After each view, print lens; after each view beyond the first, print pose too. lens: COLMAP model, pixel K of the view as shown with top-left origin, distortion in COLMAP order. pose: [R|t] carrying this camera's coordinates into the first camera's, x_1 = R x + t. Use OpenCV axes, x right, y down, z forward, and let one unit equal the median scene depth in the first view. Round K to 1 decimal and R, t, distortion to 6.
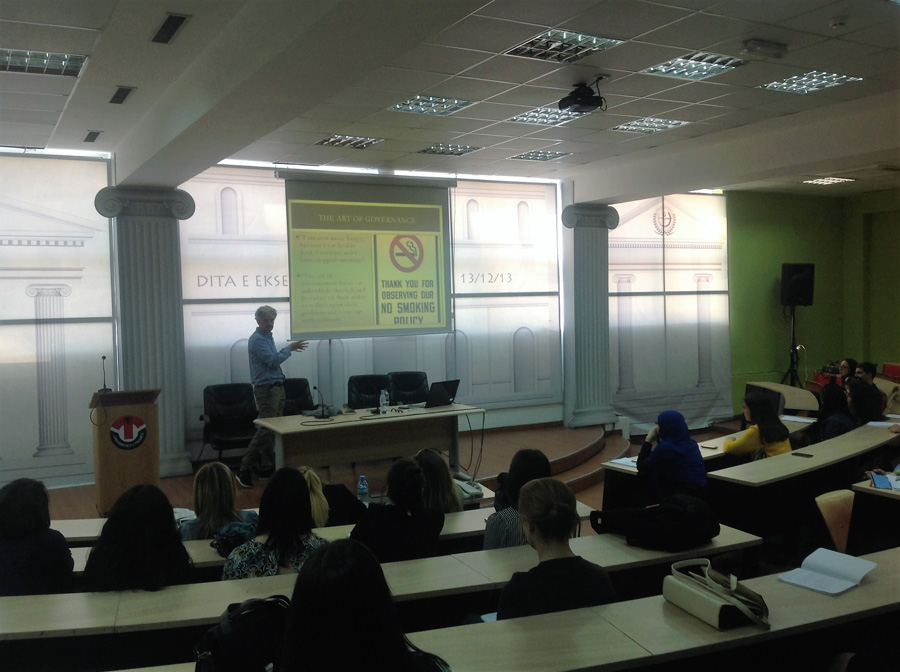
lens RADIAL K [[843.5, 0, 450.0], [0, 843.5, 336.0], [0, 0, 1]] dist [0.203572, -0.407837]
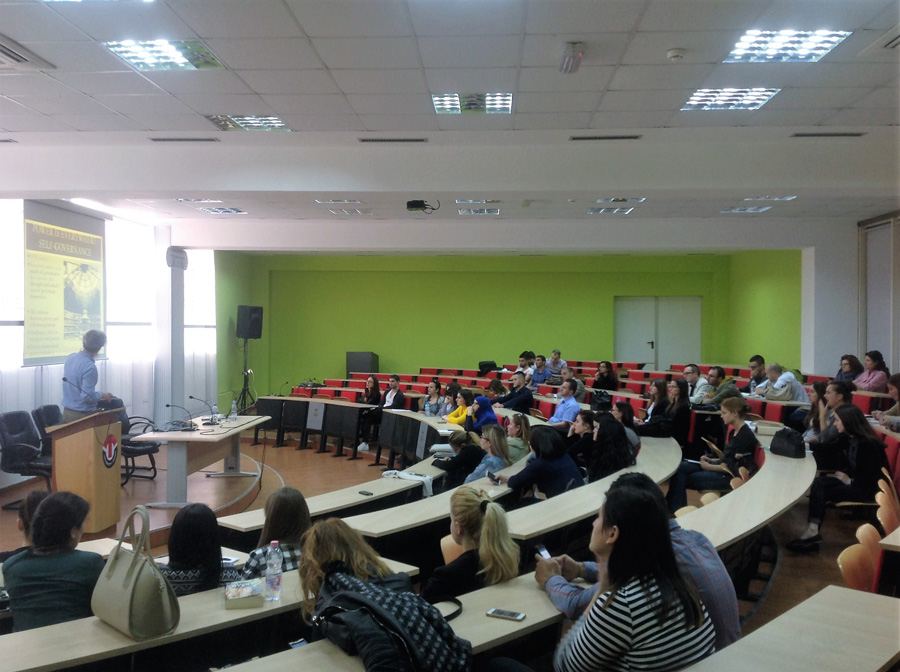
lens RADIAL K [[884.6, 0, 450.0], [0, 884.6, 336.0], [0, 0, 1]] dist [0.047232, -0.001326]
pose [[0.535739, 0.016649, 0.844219, -0.774307], [0.019107, 0.999311, -0.031833, 0.011956], [-0.844167, 0.033184, 0.535052, 0.060218]]
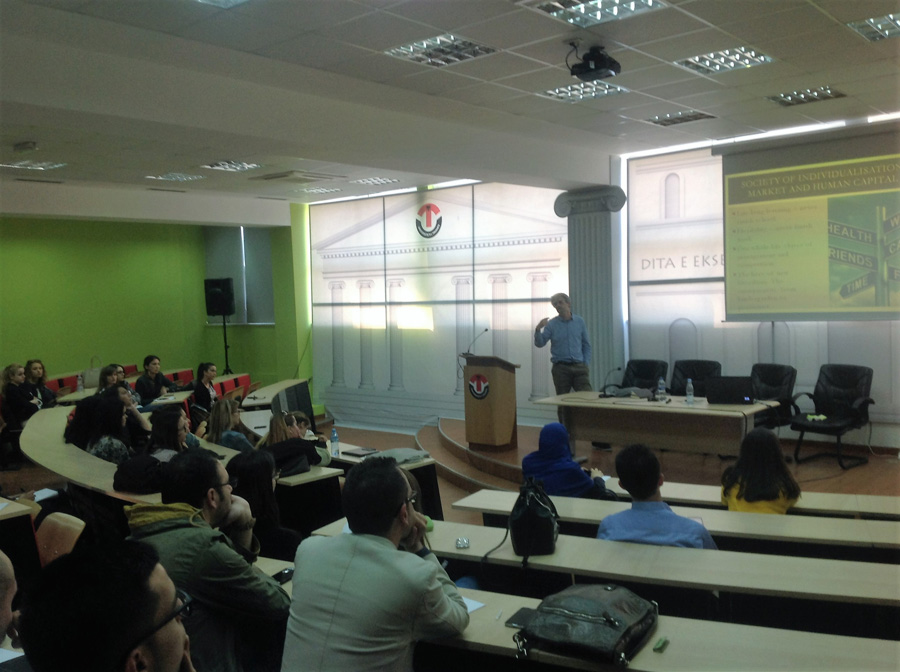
lens RADIAL K [[851.6, 0, 446.7], [0, 851.6, 338.2], [0, 0, 1]] dist [0.183610, -0.427244]
pose [[0.347142, 0.062289, -0.935742, 0.625354], [-0.009823, 0.997979, 0.062787, -0.034469], [0.937761, -0.012604, 0.347052, 0.358885]]
